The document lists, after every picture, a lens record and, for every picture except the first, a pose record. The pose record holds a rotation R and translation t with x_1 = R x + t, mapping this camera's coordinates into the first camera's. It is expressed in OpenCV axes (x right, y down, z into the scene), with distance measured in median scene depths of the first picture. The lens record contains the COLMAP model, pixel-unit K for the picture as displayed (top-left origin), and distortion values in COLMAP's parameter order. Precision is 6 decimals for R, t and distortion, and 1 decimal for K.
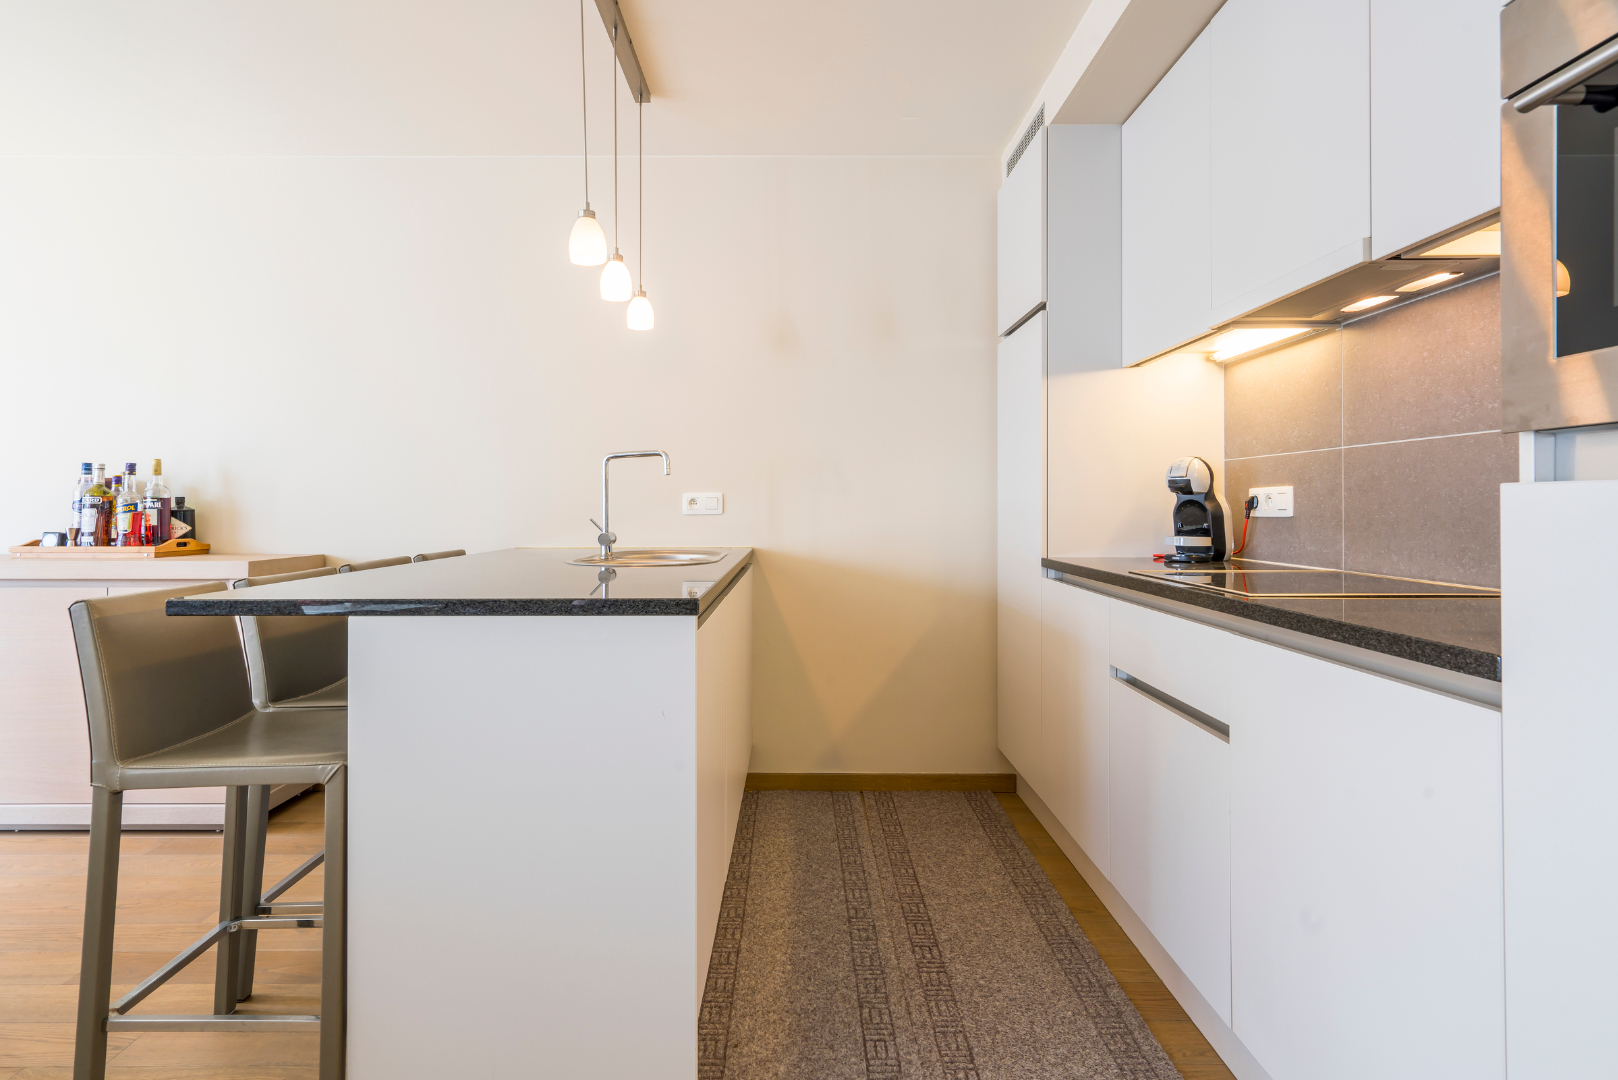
lens RADIAL K [[868.6, 0, 807.1], [0, 868.6, 507.5], [0, 0, 1]] dist [-0.000608, -0.000378]
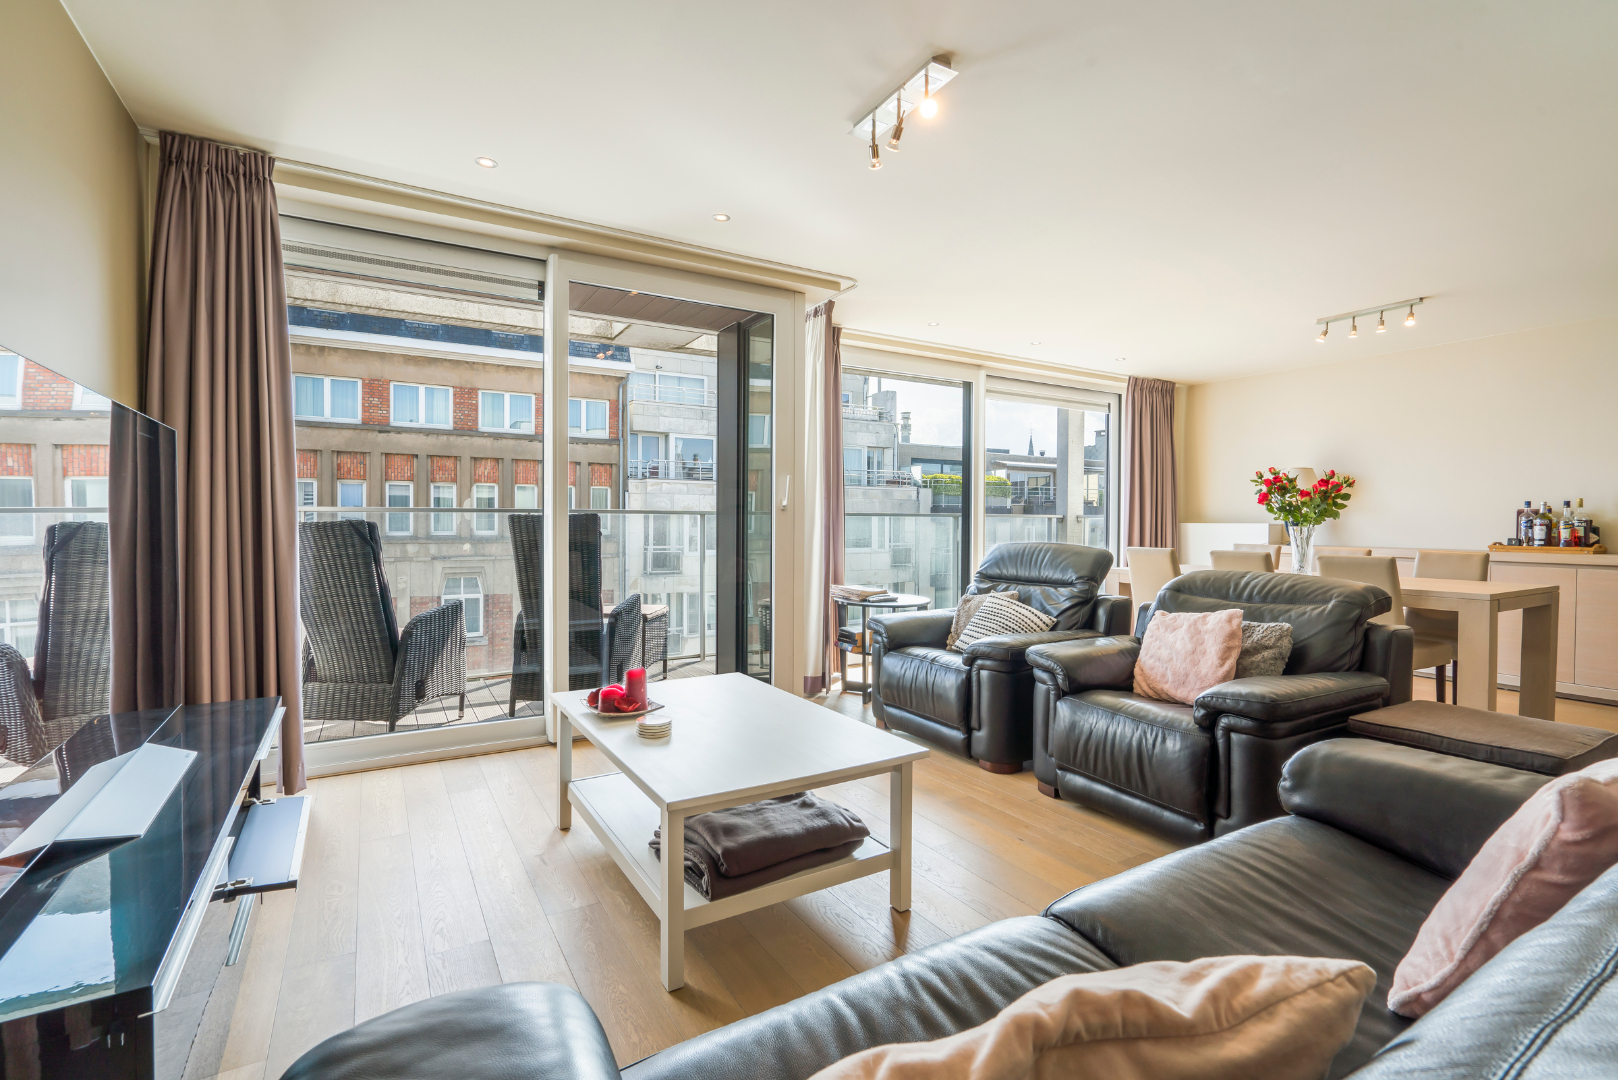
lens RADIAL K [[717.7, 0, 817.2], [0, 717.7, 556.7], [0, 0, 1]] dist [-0.016533, 0.000270]
pose [[0.500696, 0.045346, -0.864435, -0.366306], [-0.003564, 0.998727, 0.050326, -0.005516], [0.865616, -0.022117, 0.500220, -1.449282]]
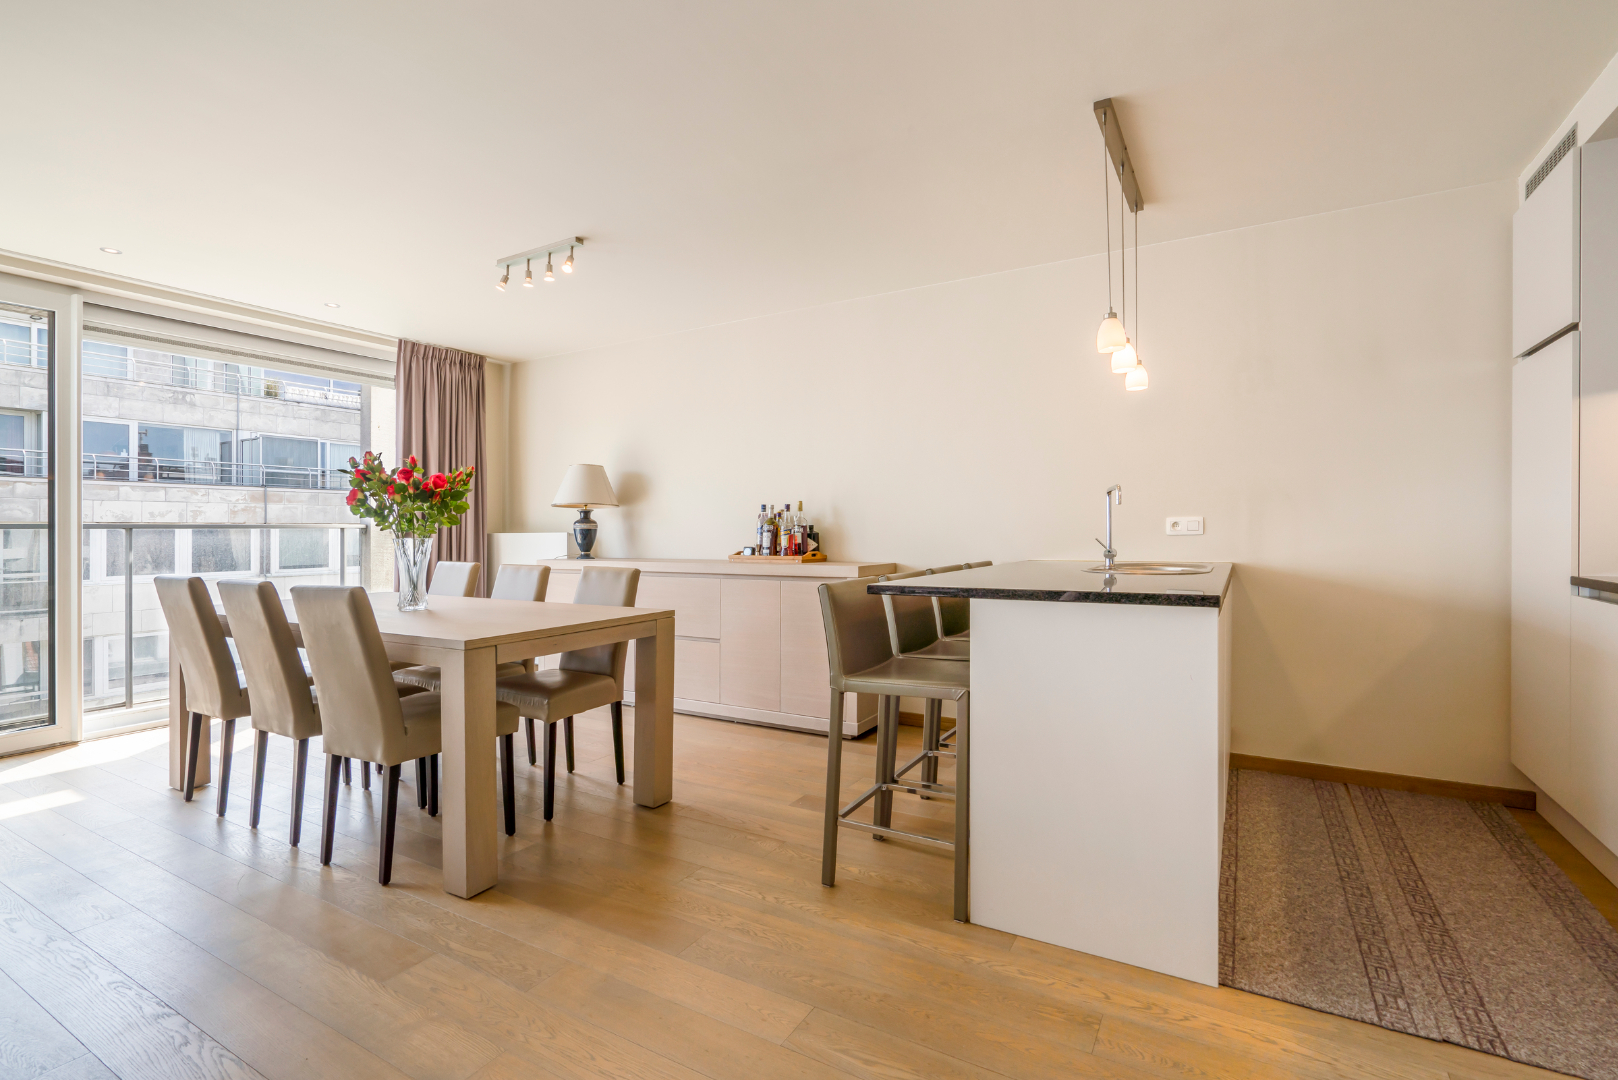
lens RADIAL K [[736.7, 0, 809.0], [0, 736.7, 540.0], [0, 0, 1]] dist [0.000236, -0.000104]
pose [[0.855989, -0.000015, -0.516994, -0.047121], [0.007050, 0.999907, 0.011642, -0.000340], [0.516946, -0.013610, 0.855910, -0.197422]]
